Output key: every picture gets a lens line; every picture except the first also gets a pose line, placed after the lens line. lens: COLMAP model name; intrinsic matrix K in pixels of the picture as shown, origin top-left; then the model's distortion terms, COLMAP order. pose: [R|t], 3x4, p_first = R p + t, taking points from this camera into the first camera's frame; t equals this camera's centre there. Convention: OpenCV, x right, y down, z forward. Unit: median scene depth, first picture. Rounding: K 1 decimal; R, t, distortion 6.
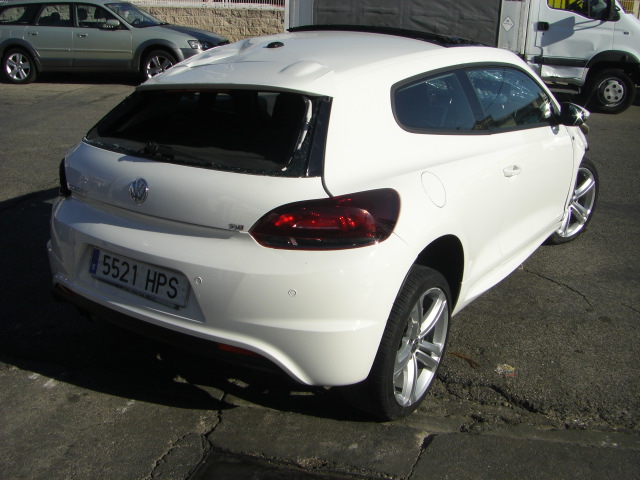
lens RADIAL K [[756.0, 0, 320.0], [0, 756.0, 240.0], [0, 0, 1]] dist [-0.195586, 0.197801]
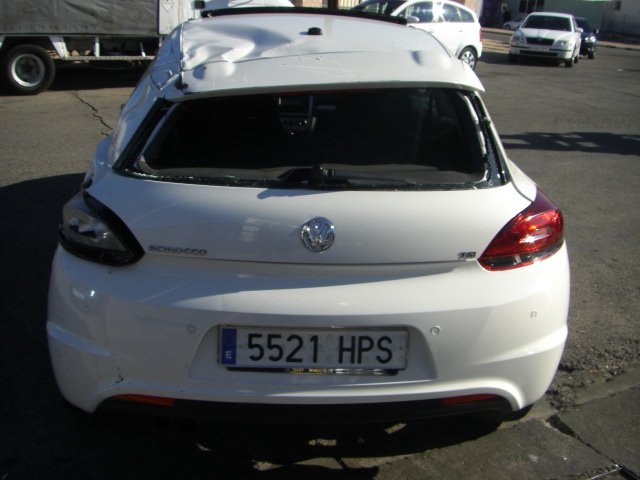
lens RADIAL K [[738.4, 0, 320.0], [0, 738.4, 240.0], [0, 0, 1]] dist [-0.181042, 0.009606]
pose [[0.781136, -0.186474, 0.595864, -0.657891], [0.166186, 0.982028, 0.089465, -0.122301], [-0.601838, 0.029140, 0.798087, 0.420100]]
